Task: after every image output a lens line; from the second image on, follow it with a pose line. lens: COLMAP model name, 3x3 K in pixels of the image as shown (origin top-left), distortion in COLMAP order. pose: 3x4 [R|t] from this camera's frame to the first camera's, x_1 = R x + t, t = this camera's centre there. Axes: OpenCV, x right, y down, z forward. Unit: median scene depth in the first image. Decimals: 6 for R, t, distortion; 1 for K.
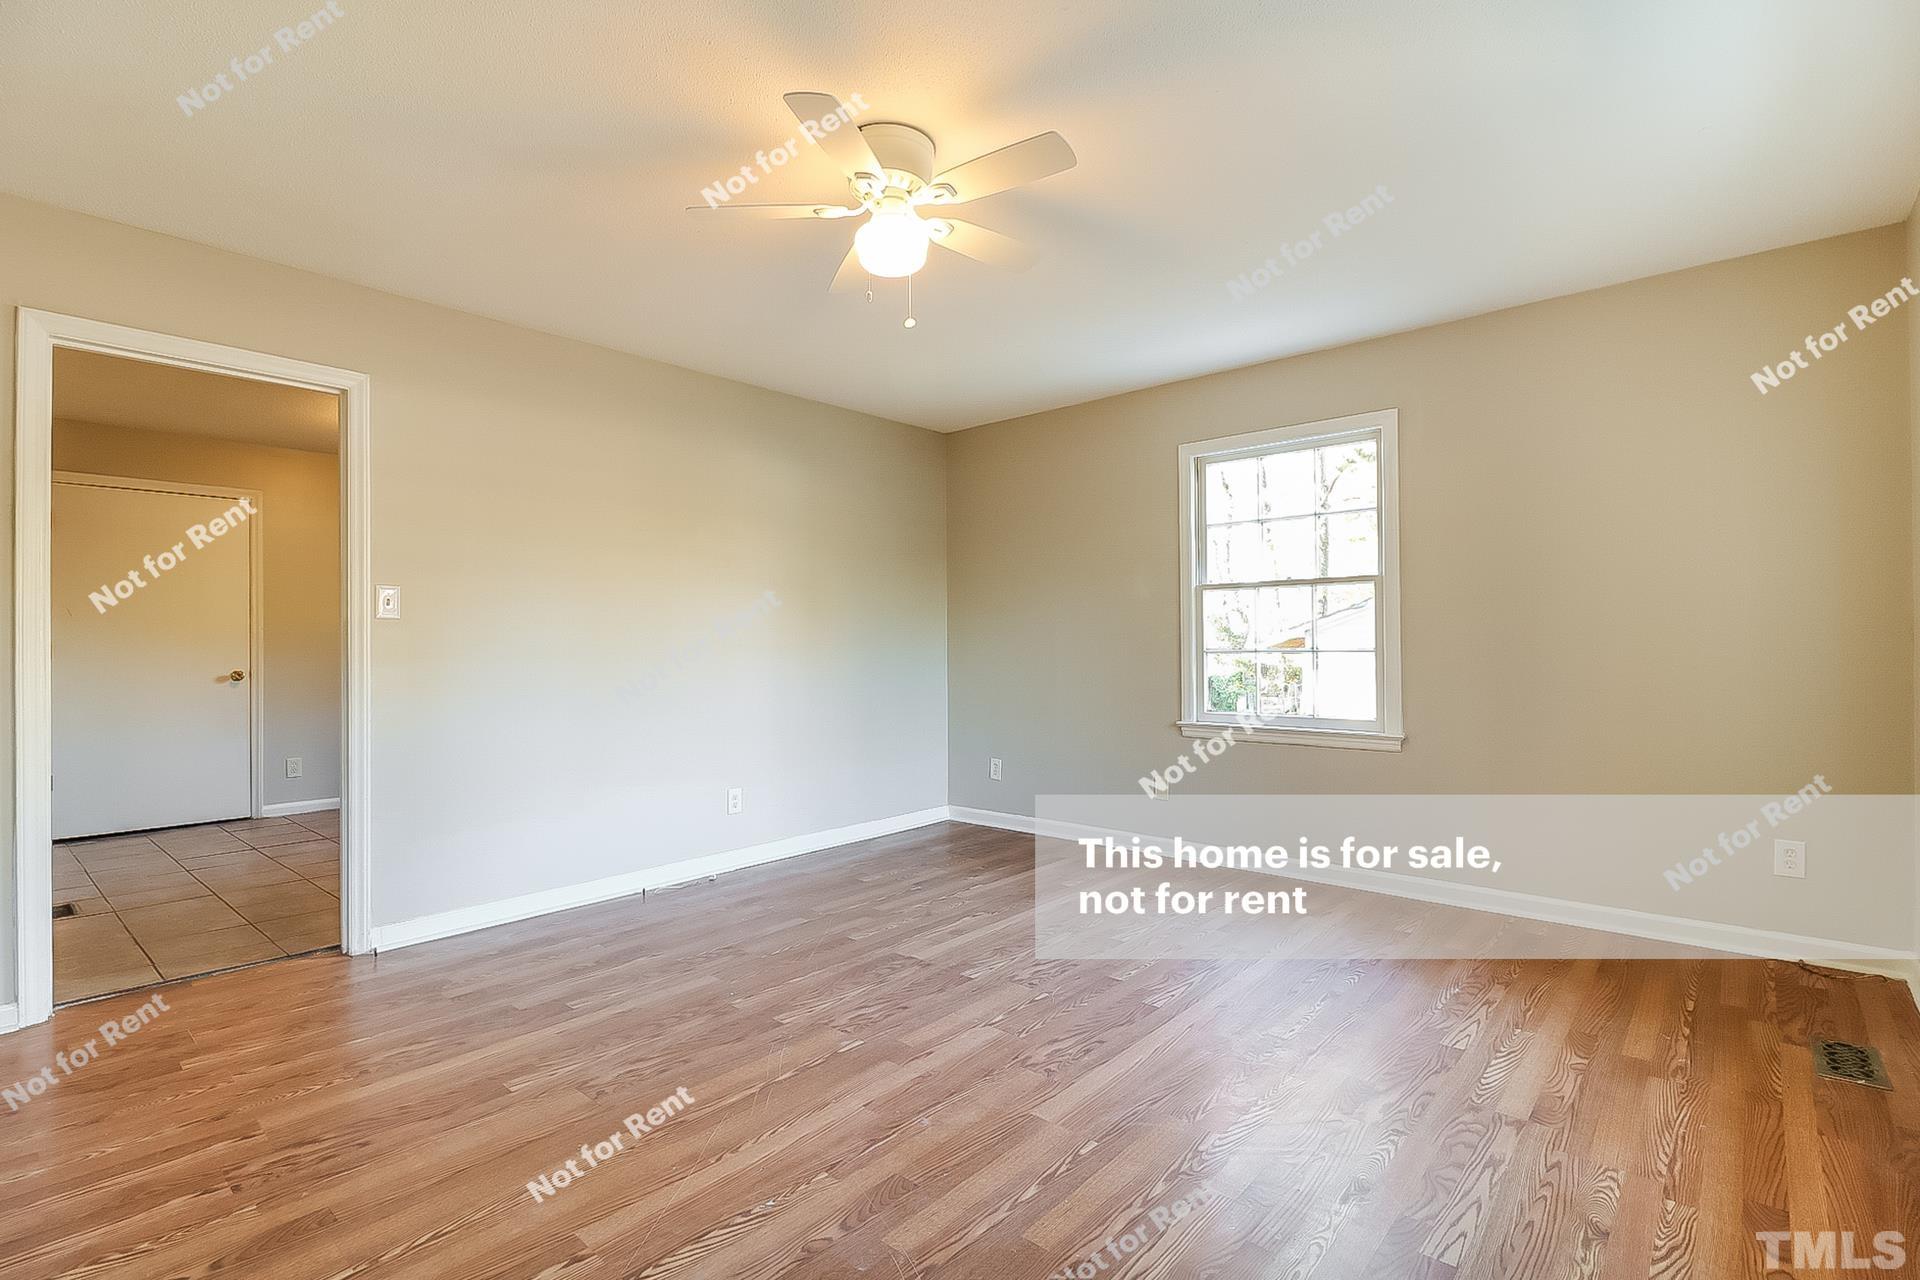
lens RADIAL K [[888.6, 0, 953.2], [0, 888.6, 639.1], [0, 0, 1]] dist [-0.004310, -0.005316]
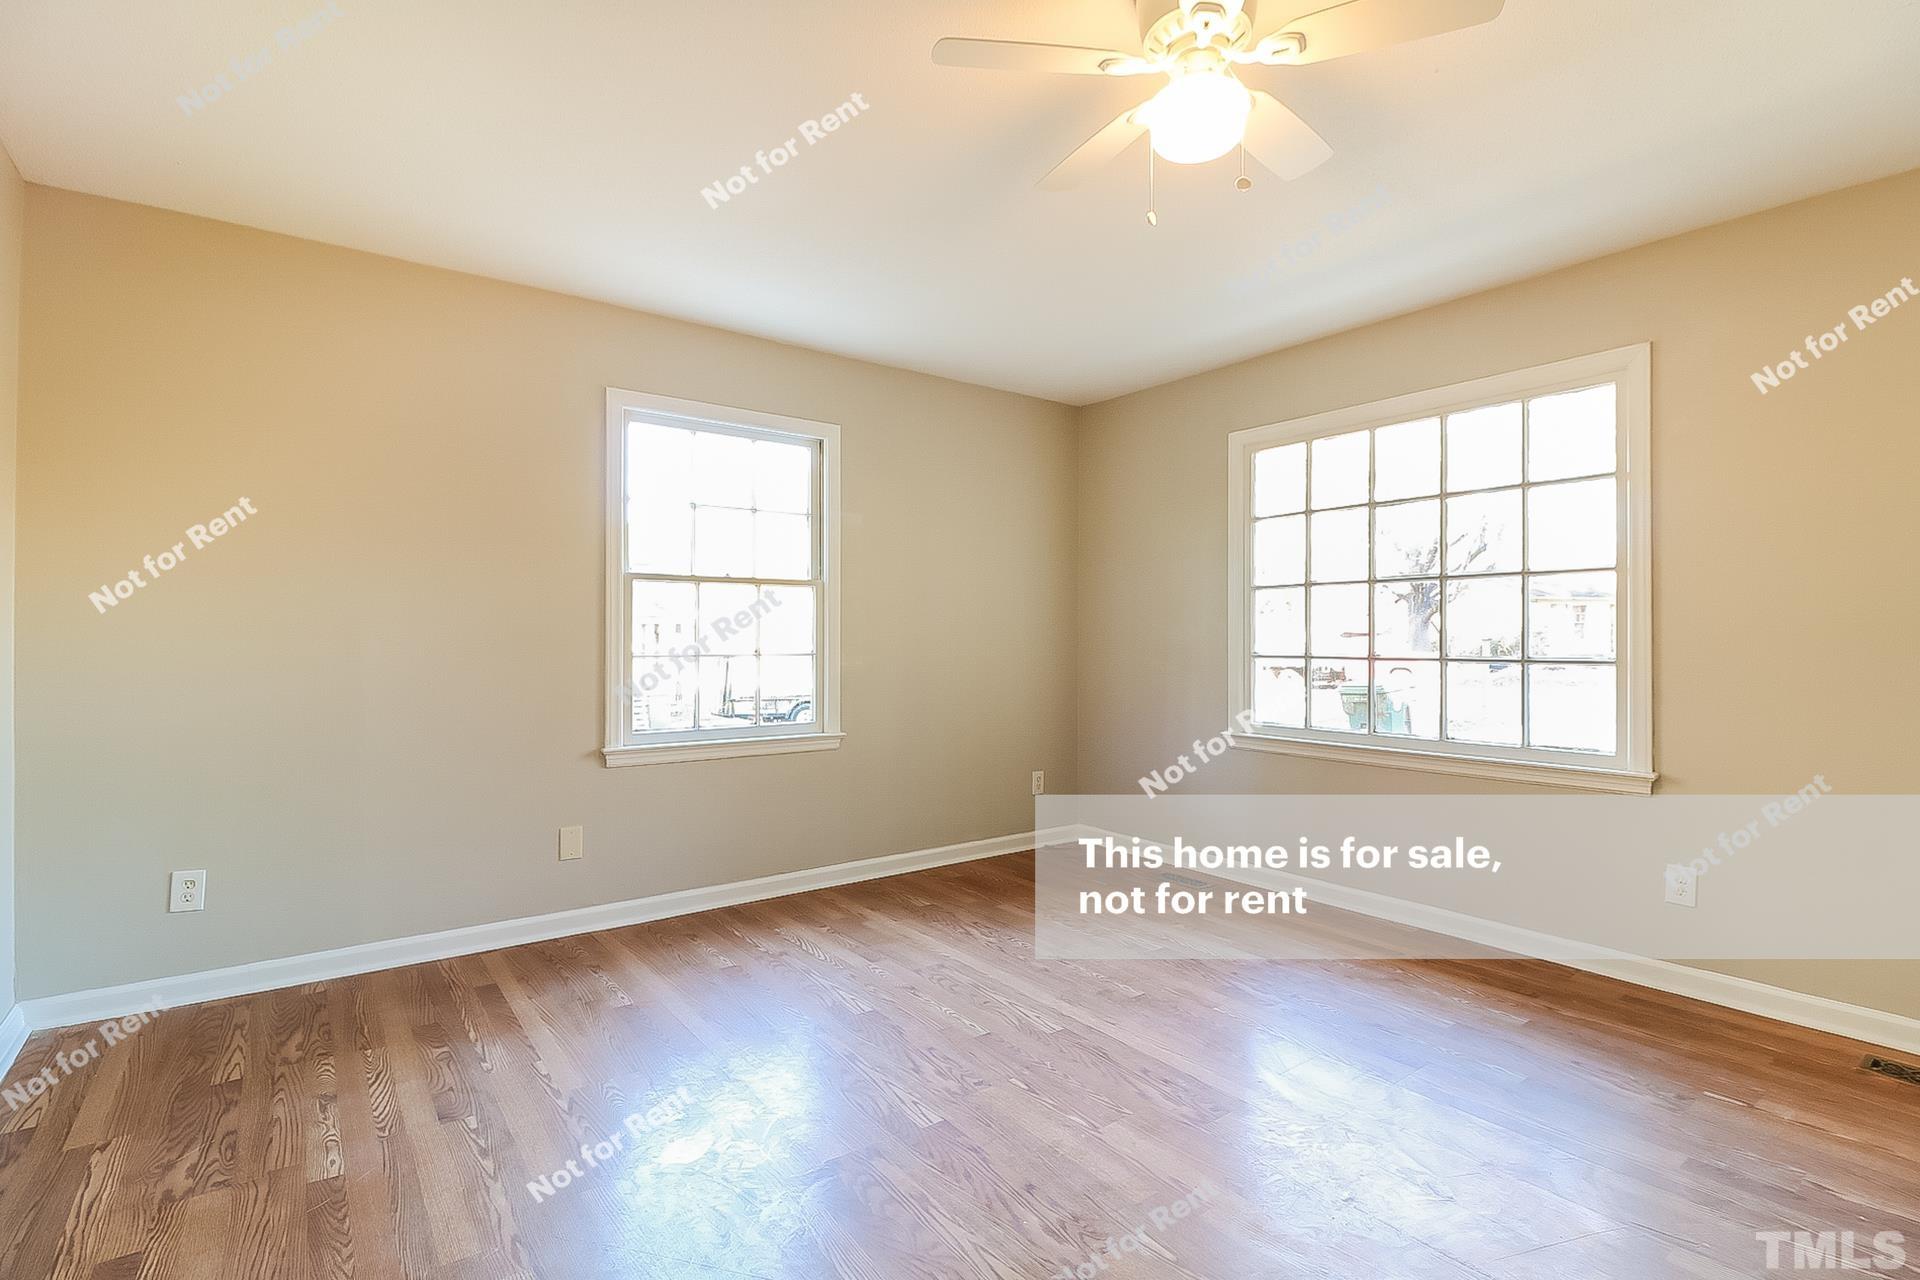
lens RADIAL K [[888.6, 0, 977.3], [0, 888.6, 644.4], [0, 0, 1]] dist [-0.004310, -0.005316]
pose [[0.189887, 0.000874, 0.981806, -0.766668], [-0.009530, 0.999954, 0.000953, -0.001297], [-0.981760, -0.009537, 0.189887, 0.959394]]
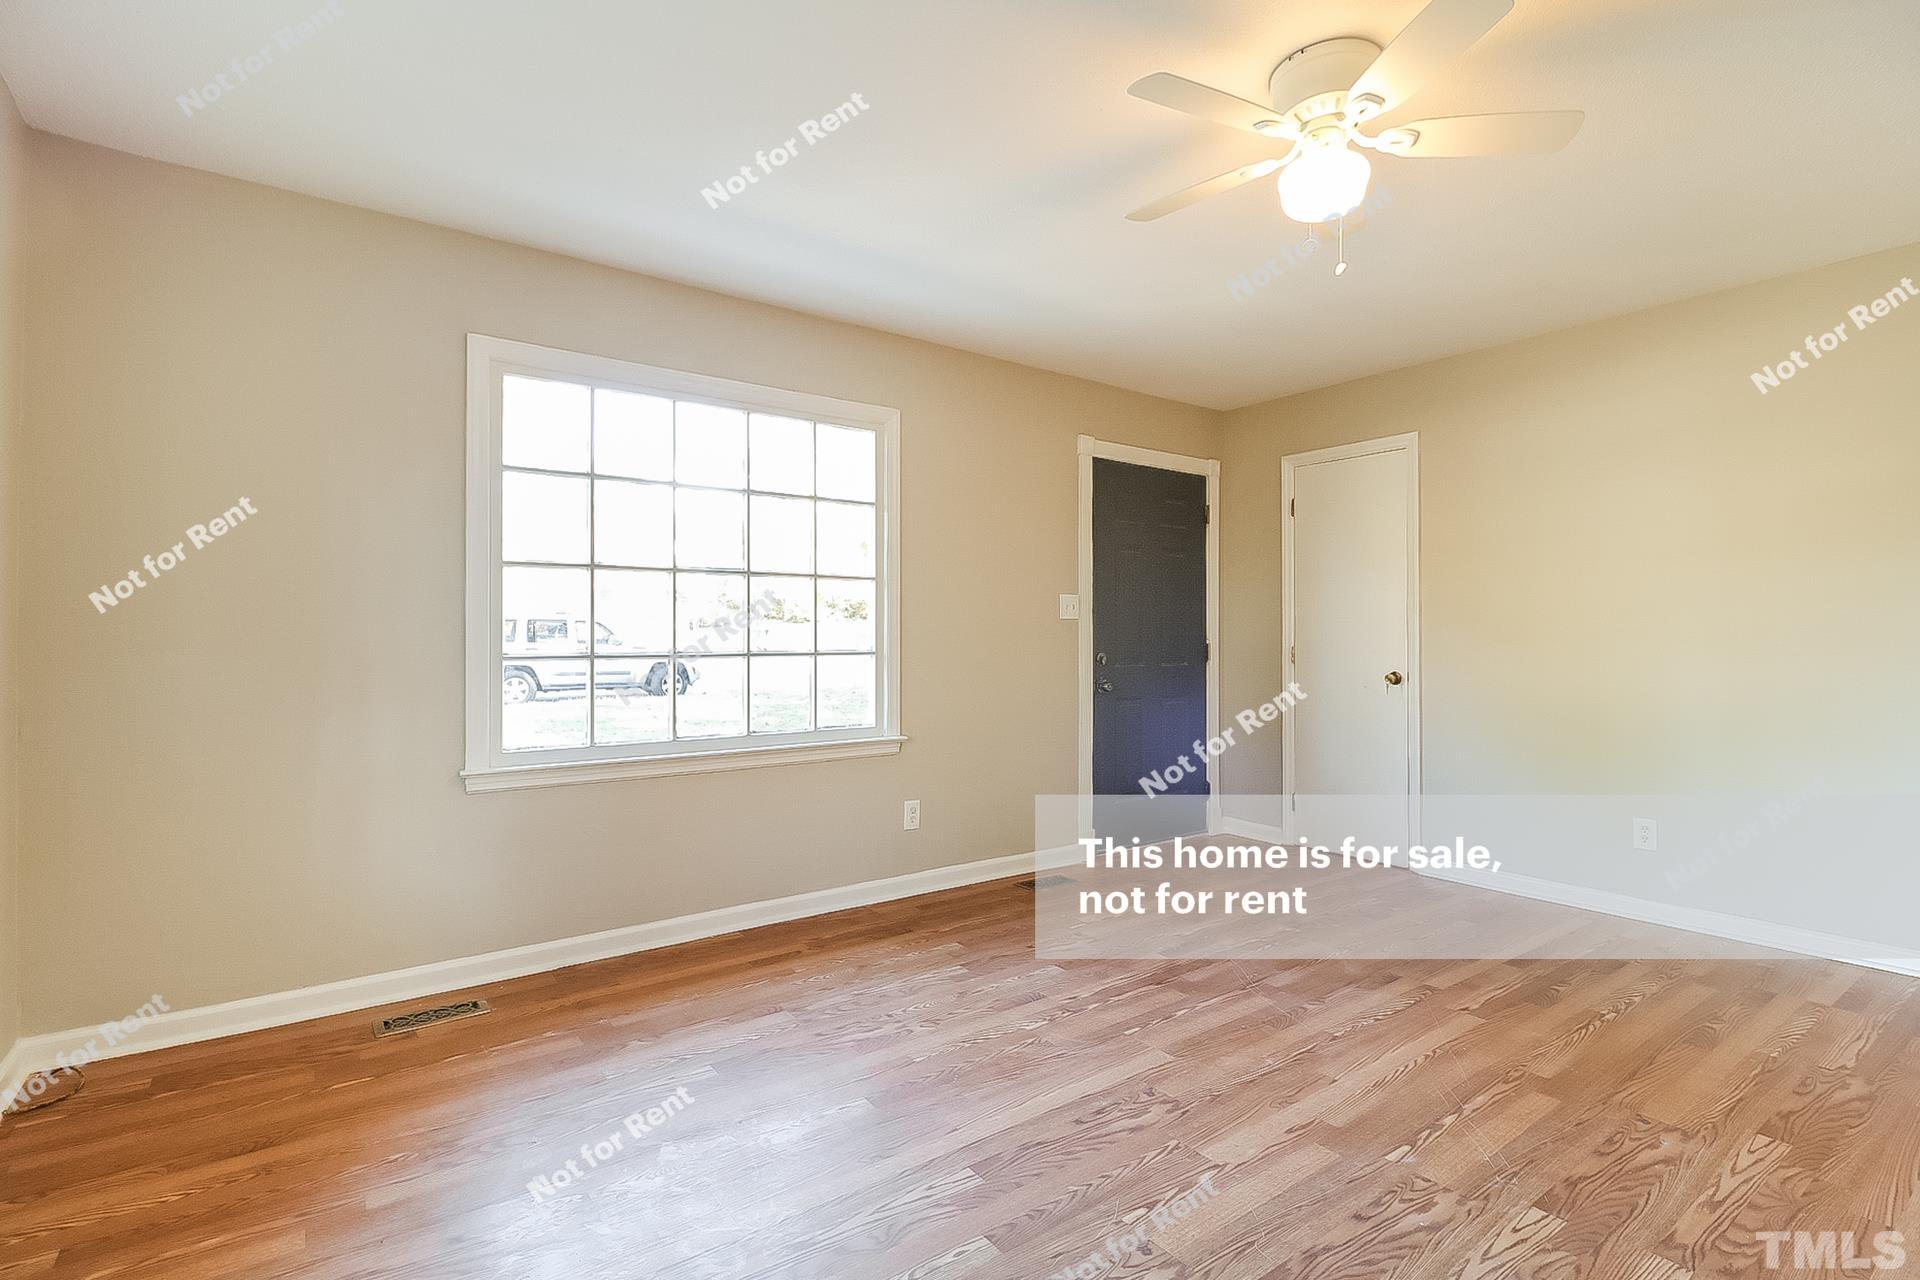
lens RADIAL K [[888.6, 0, 940.0], [0, 888.6, 642.3], [0, 0, 1]] dist [-0.004310, -0.005316]
pose [[-0.973220, 0.008300, 0.229725, 0.093293], [0.008312, 0.999965, -0.000915, -0.000440], [-0.229725, 0.001018, -0.973255, 1.770964]]
